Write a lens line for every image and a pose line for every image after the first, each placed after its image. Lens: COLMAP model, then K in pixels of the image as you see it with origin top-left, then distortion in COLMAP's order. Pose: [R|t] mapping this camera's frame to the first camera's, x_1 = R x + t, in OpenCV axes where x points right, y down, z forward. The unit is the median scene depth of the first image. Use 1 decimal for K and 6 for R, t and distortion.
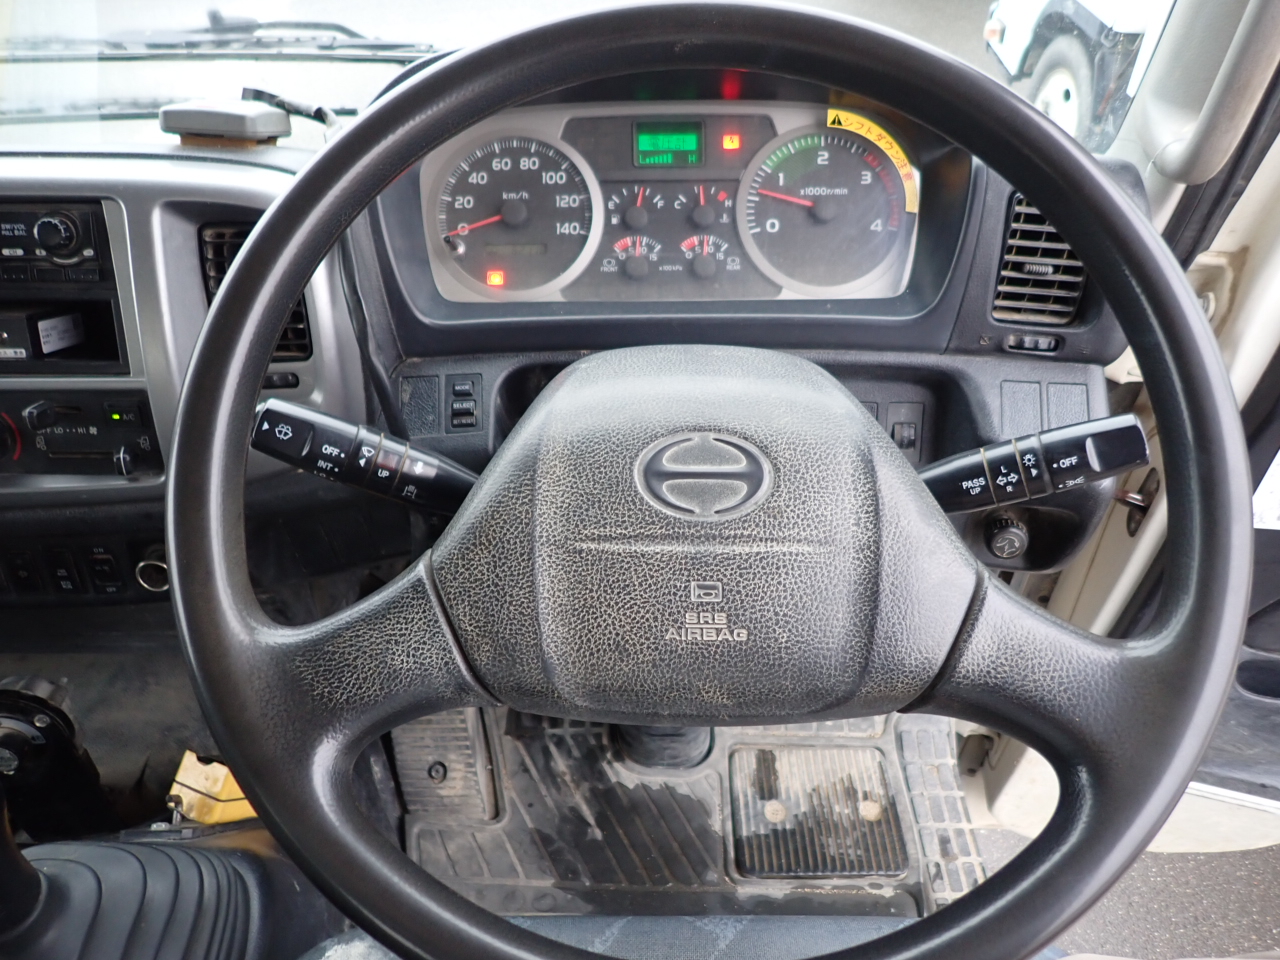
lens RADIAL K [[938.8, 0, 639.9], [0, 938.8, 478.8], [0, 0, 1]] dist [0.001771, 0.000885]
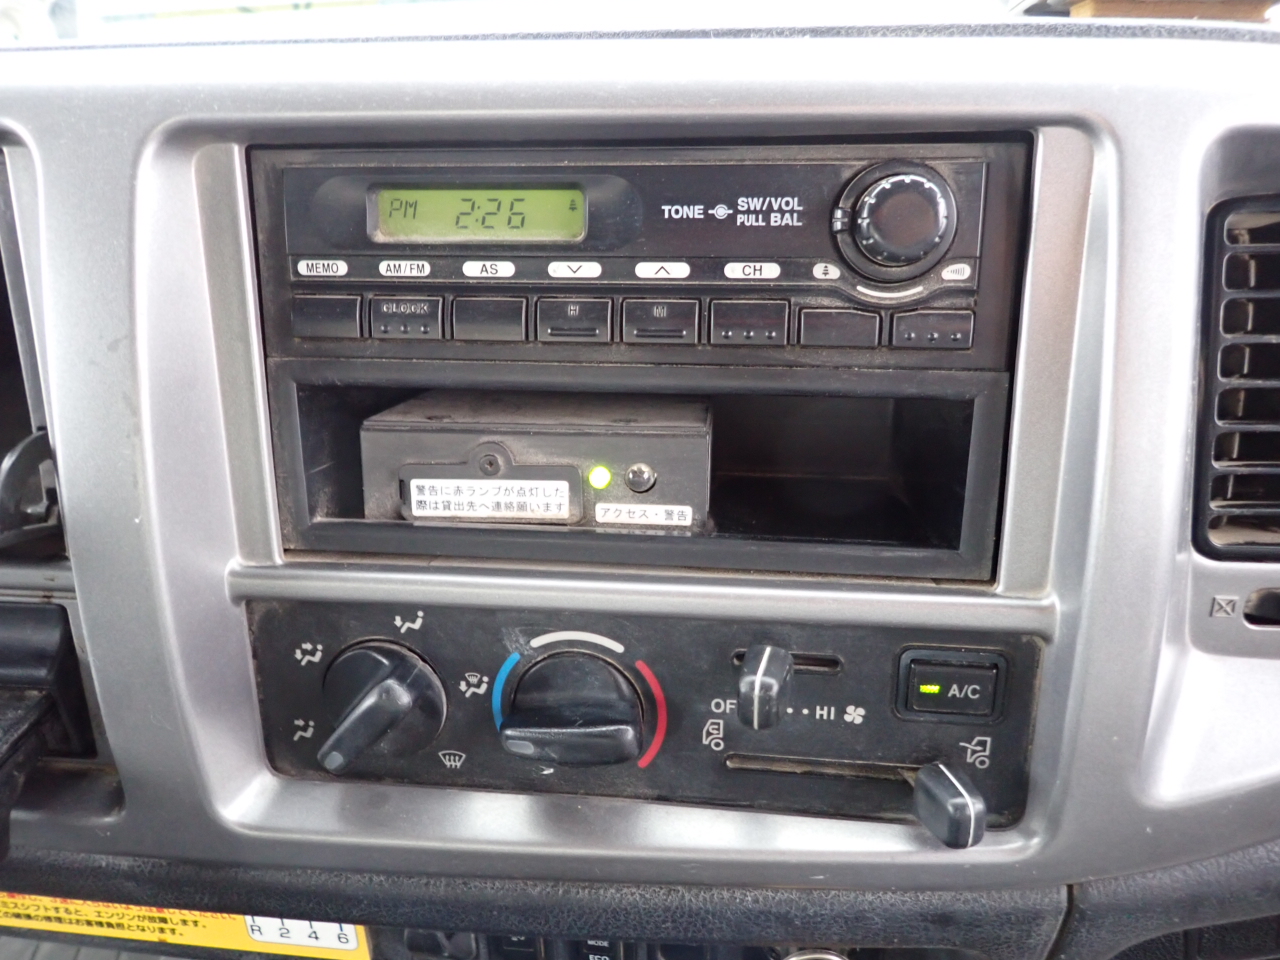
lens RADIAL K [[938.8, 0, 640.6], [0, 938.8, 481.2], [0, 0, 1]] dist [0.001771, 0.000885]
pose [[0.992032, 0.029831, -0.122407, -0.660322], [-0.037766, 0.997297, -0.063022, -0.128771], [0.120196, 0.067143, 0.990477, 0.616929]]
